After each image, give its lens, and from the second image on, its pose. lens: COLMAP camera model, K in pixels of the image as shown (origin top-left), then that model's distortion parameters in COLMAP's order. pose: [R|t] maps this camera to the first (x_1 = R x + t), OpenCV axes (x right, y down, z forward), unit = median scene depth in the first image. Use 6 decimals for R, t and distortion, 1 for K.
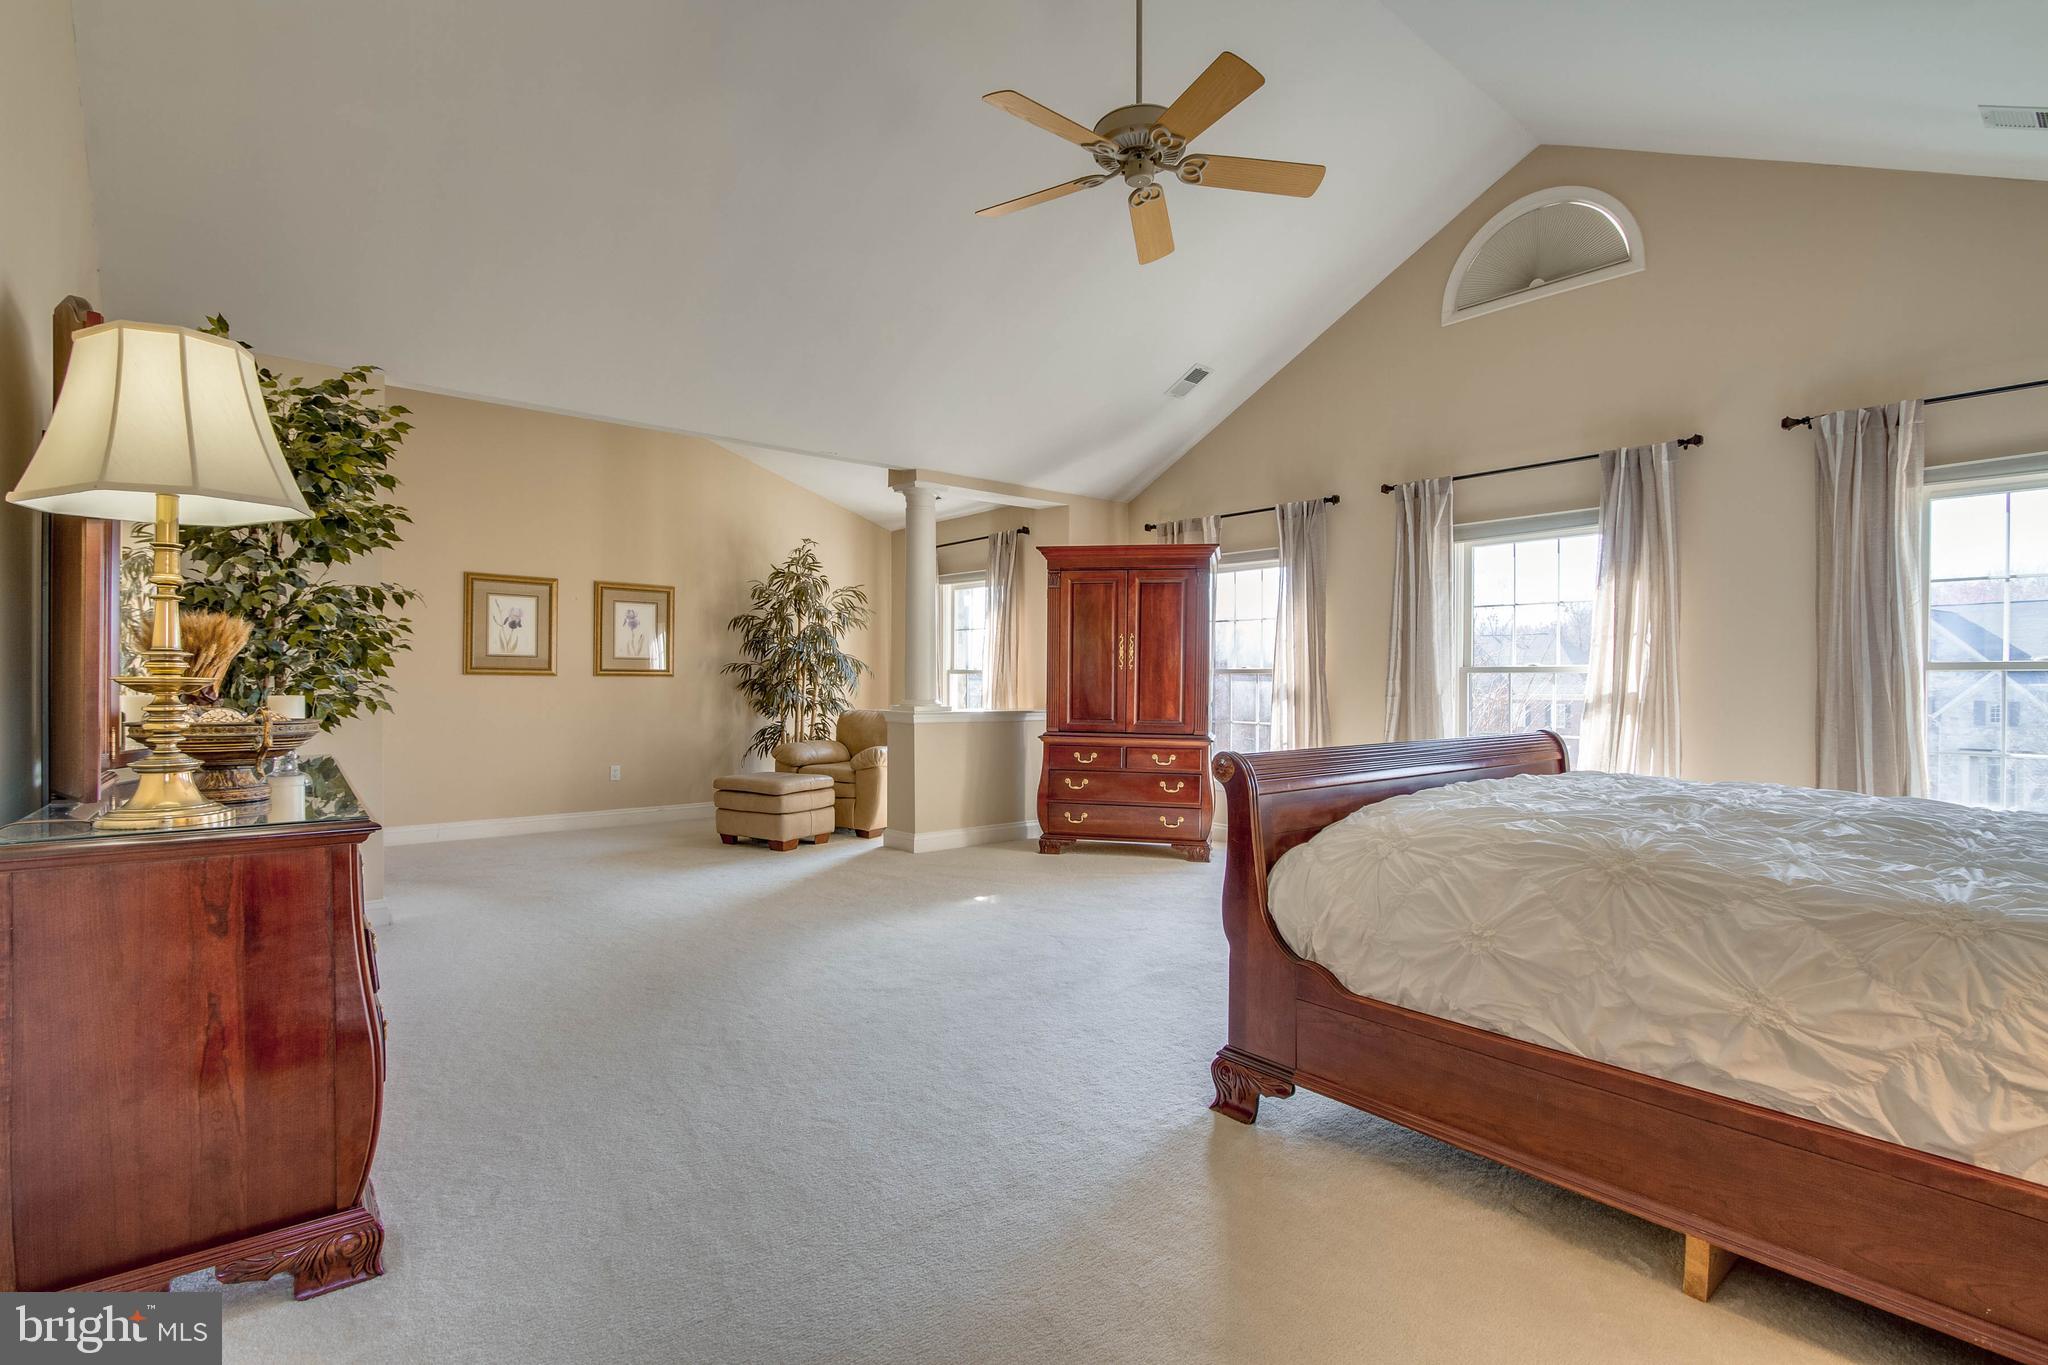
lens RADIAL K [[977.1, 0, 1022.3], [0, 977.1, 681.8], [0, 0, 1]] dist [-0.002296, 0.000203]
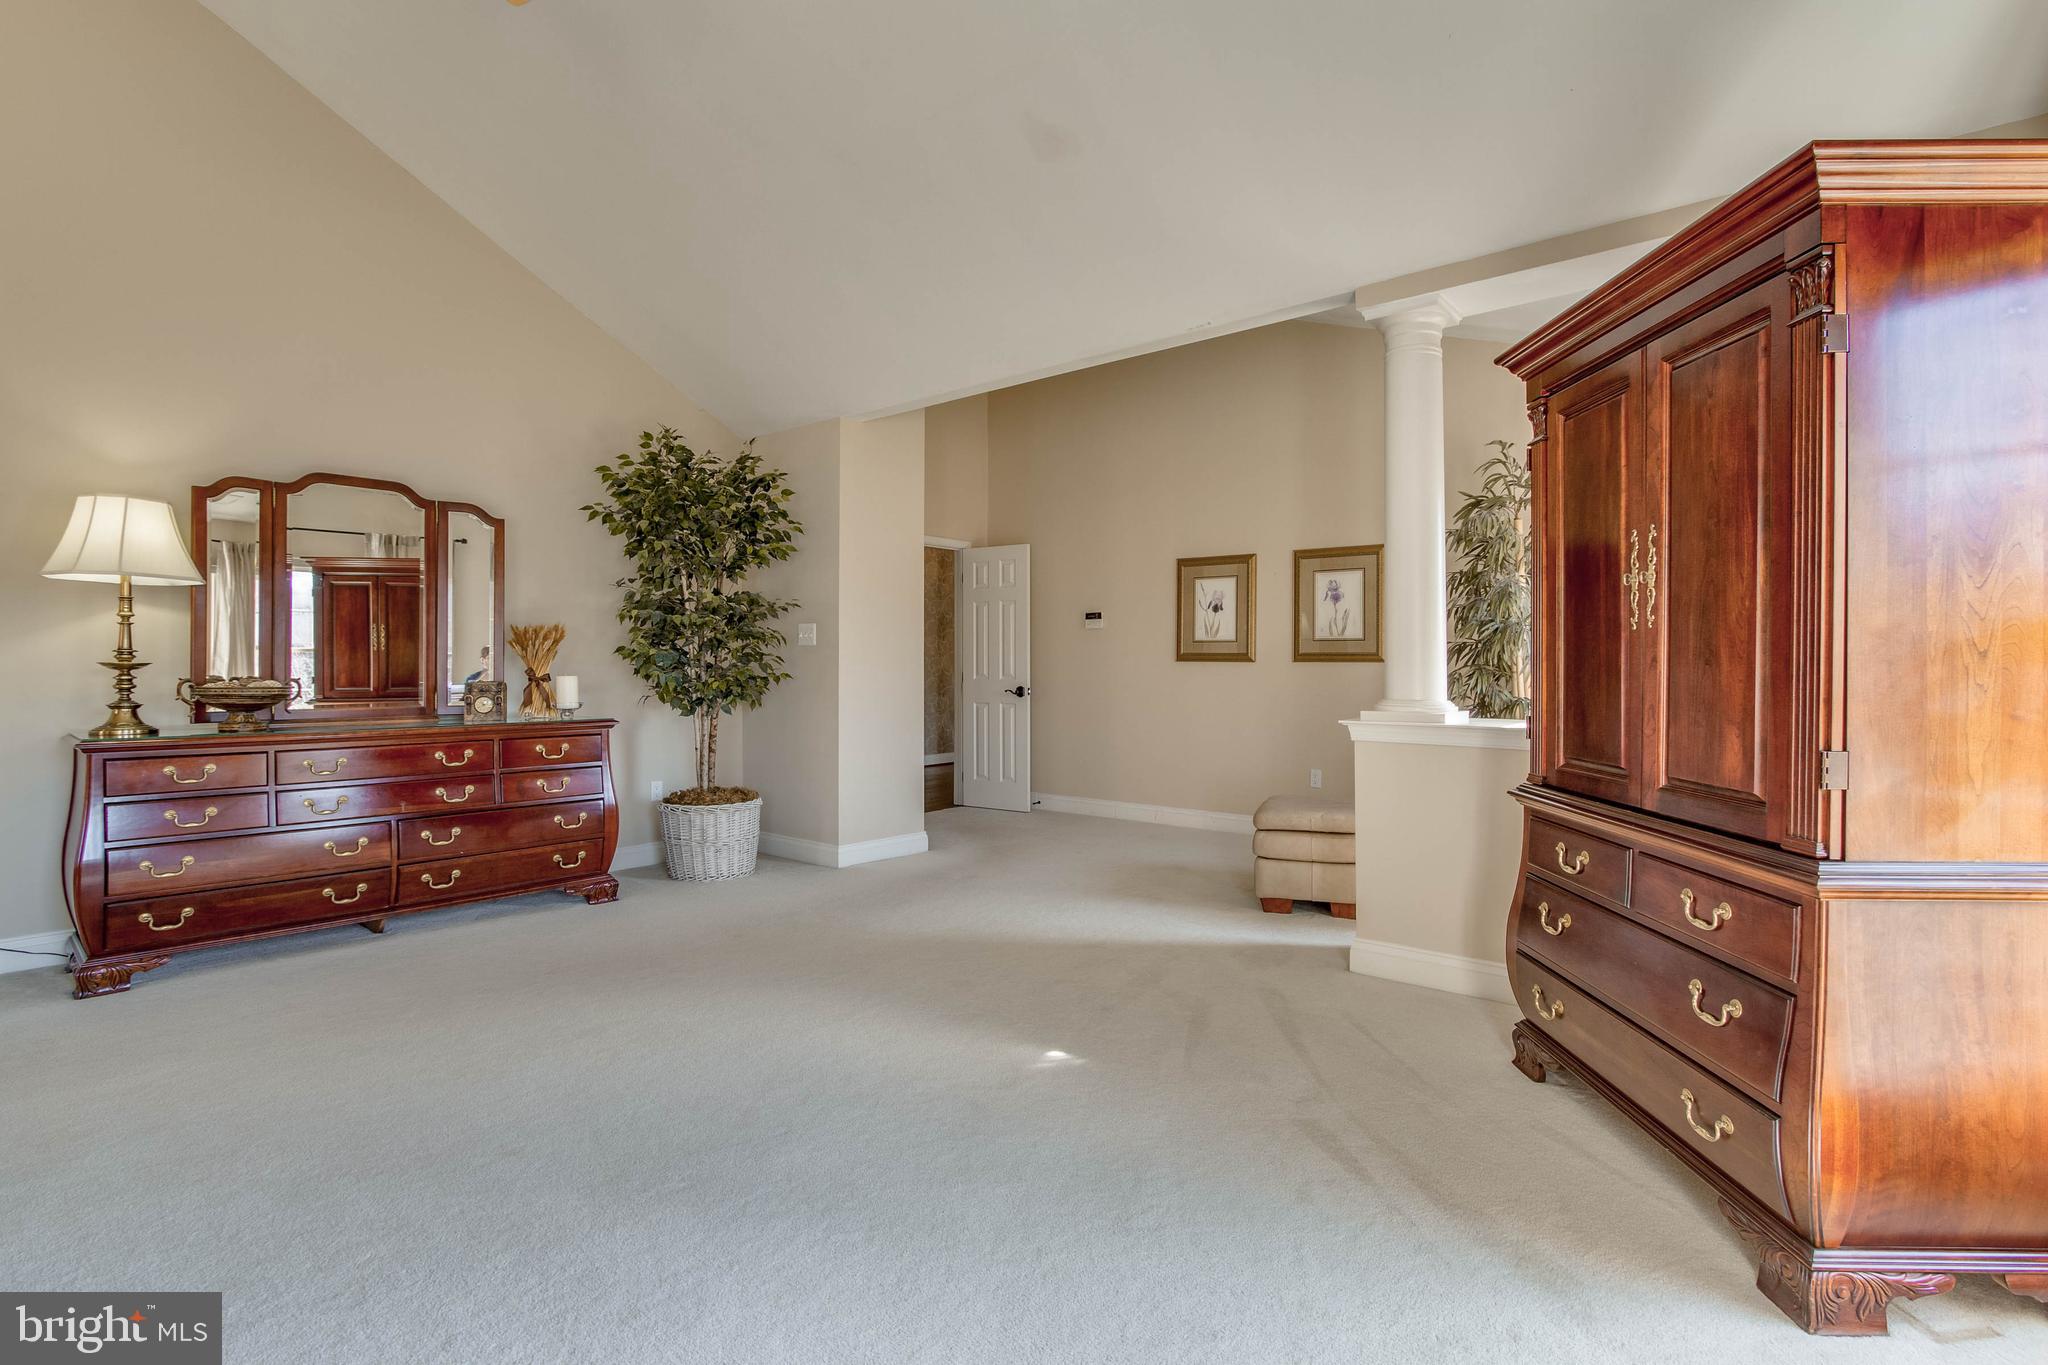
lens RADIAL K [[977.1, 0, 1022.3], [0, 977.1, 681.8], [0, 0, 1]] dist [-0.002296, 0.000203]
pose [[0.183292, 0.010839, -0.982999, 0.375316], [-0.001083, 0.999941, 0.010824, 0.002268], [0.983058, -0.000920, 0.183293, 0.648357]]
